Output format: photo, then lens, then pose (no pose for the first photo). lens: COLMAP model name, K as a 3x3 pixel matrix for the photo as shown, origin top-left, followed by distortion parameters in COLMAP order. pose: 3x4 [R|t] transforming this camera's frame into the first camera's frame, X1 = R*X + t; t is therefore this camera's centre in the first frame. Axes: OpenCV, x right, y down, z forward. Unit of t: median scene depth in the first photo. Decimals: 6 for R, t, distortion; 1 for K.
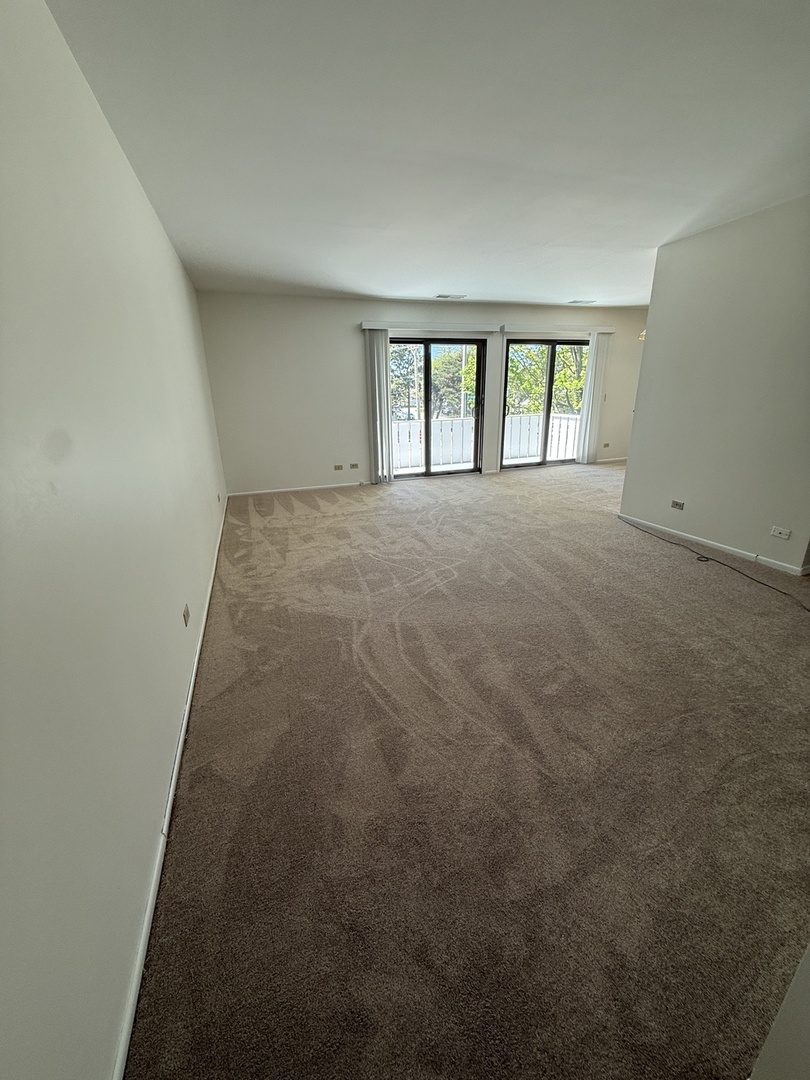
lens RADIAL K [[436.3, 0, 400.9], [0, 436.3, 539.8], [0, 0, 1]] dist [0.014974, 0.000147]
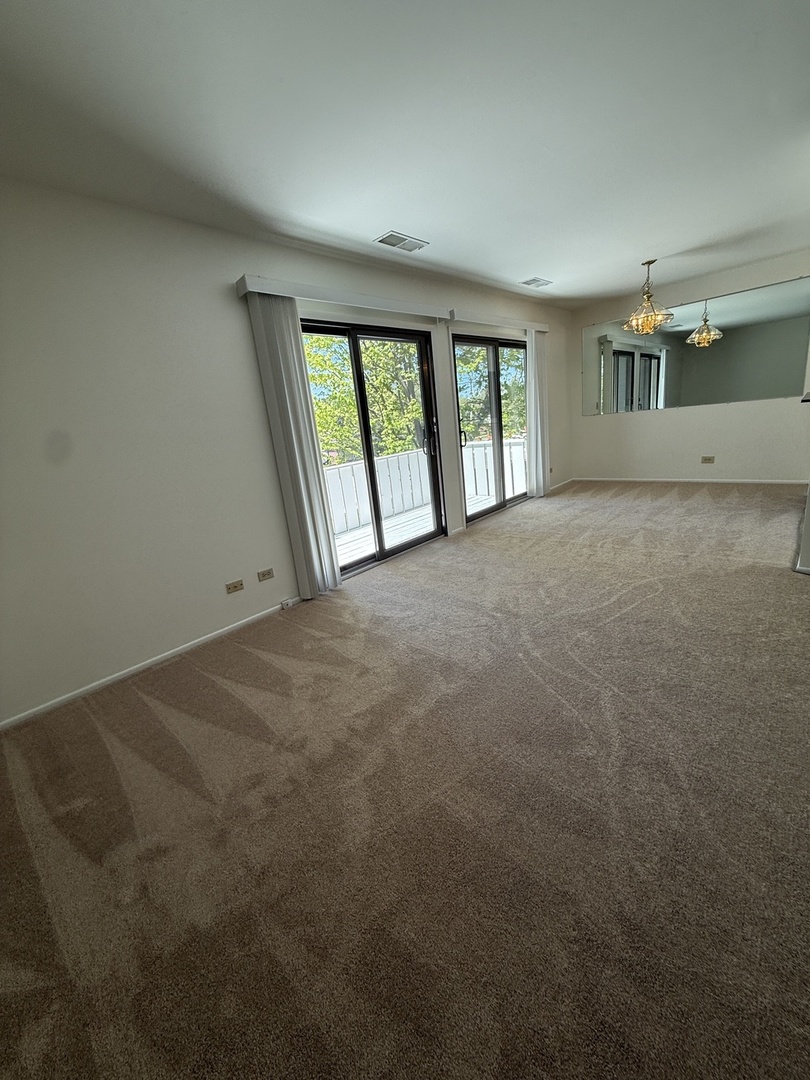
lens RADIAL K [[436.3, 0, 410.2], [0, 436.3, 541.0], [0, 0, 1]] dist [0.014974, 0.000147]
pose [[0.873993, -0.203513, 0.441270, -0.174047], [0.243779, 0.969168, -0.035856, -0.149478], [-0.420367, 0.138910, 0.896658, 0.487651]]
